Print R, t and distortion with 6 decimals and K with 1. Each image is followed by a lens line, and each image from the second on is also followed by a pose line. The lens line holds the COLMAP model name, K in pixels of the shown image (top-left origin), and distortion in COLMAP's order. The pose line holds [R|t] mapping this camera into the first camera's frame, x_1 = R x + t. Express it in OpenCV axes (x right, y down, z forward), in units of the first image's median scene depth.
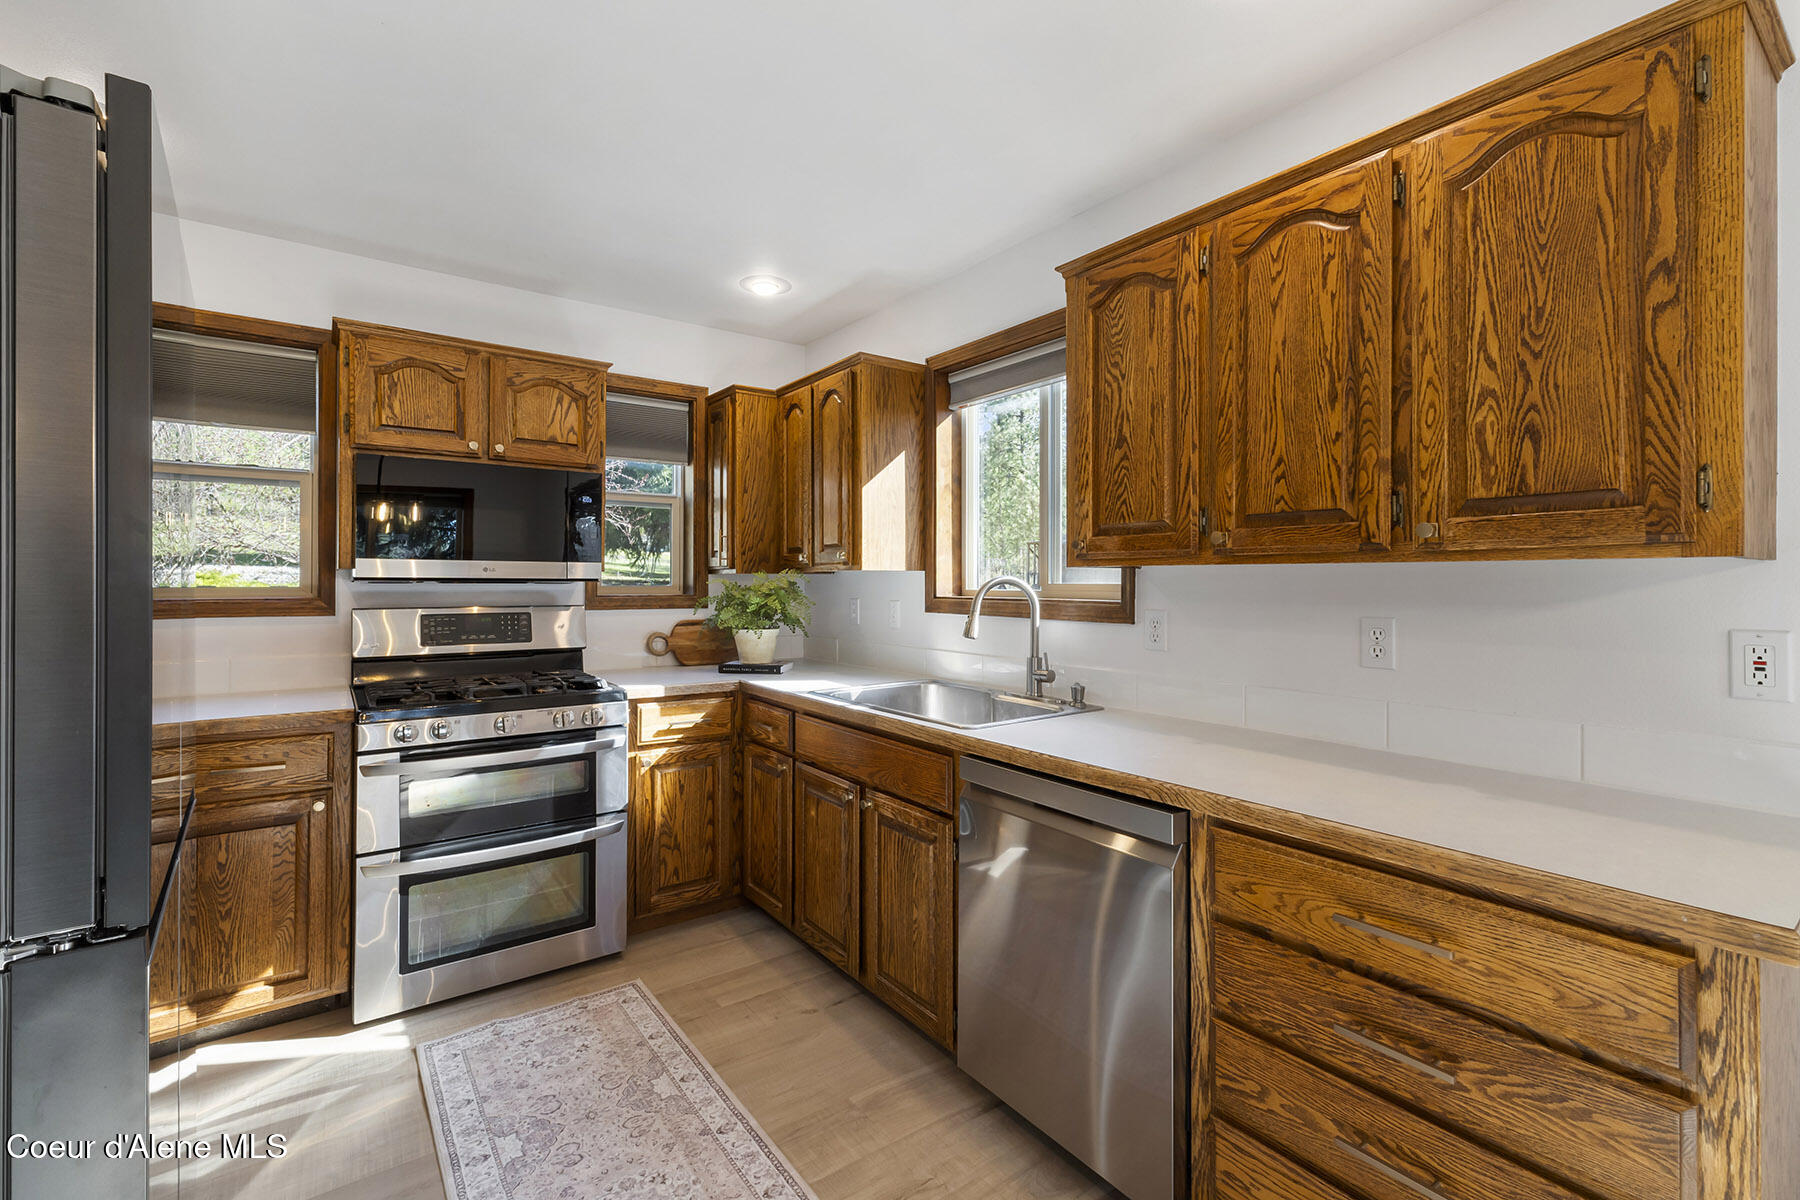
lens RADIAL K [[781.9, 0, 892.2], [0, 781.9, 579.1], [0, 0, 1]] dist [0.001568, 0.000073]
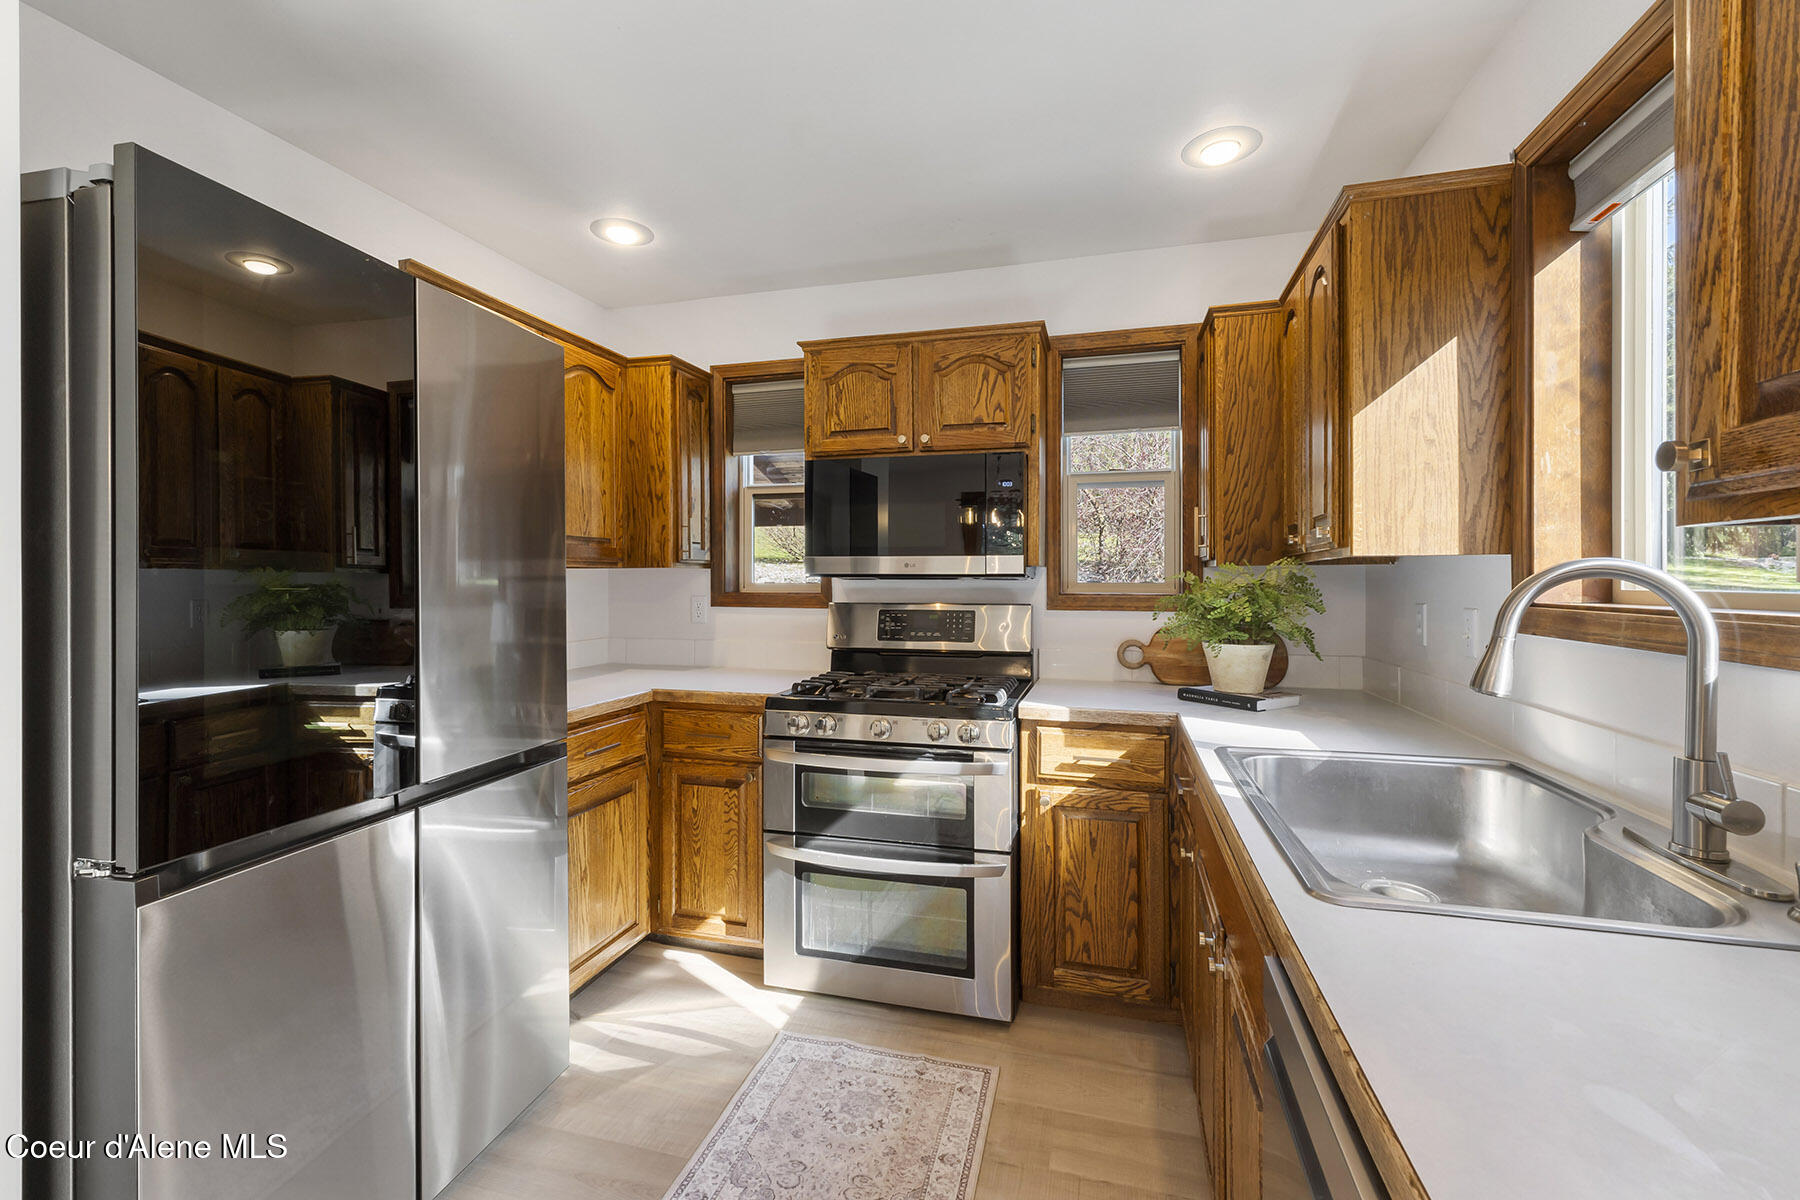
lens RADIAL K [[762.8, 0, 893.7], [0, 762.8, 582.4], [0, 0, 1]] dist [0.002240, 0.000063]
pose [[0.624194, -0.000230, -0.781269, 0.210512], [0.005071, 0.999980, 0.003758, 0.005401], [0.781253, -0.006307, 0.624183, 0.396906]]
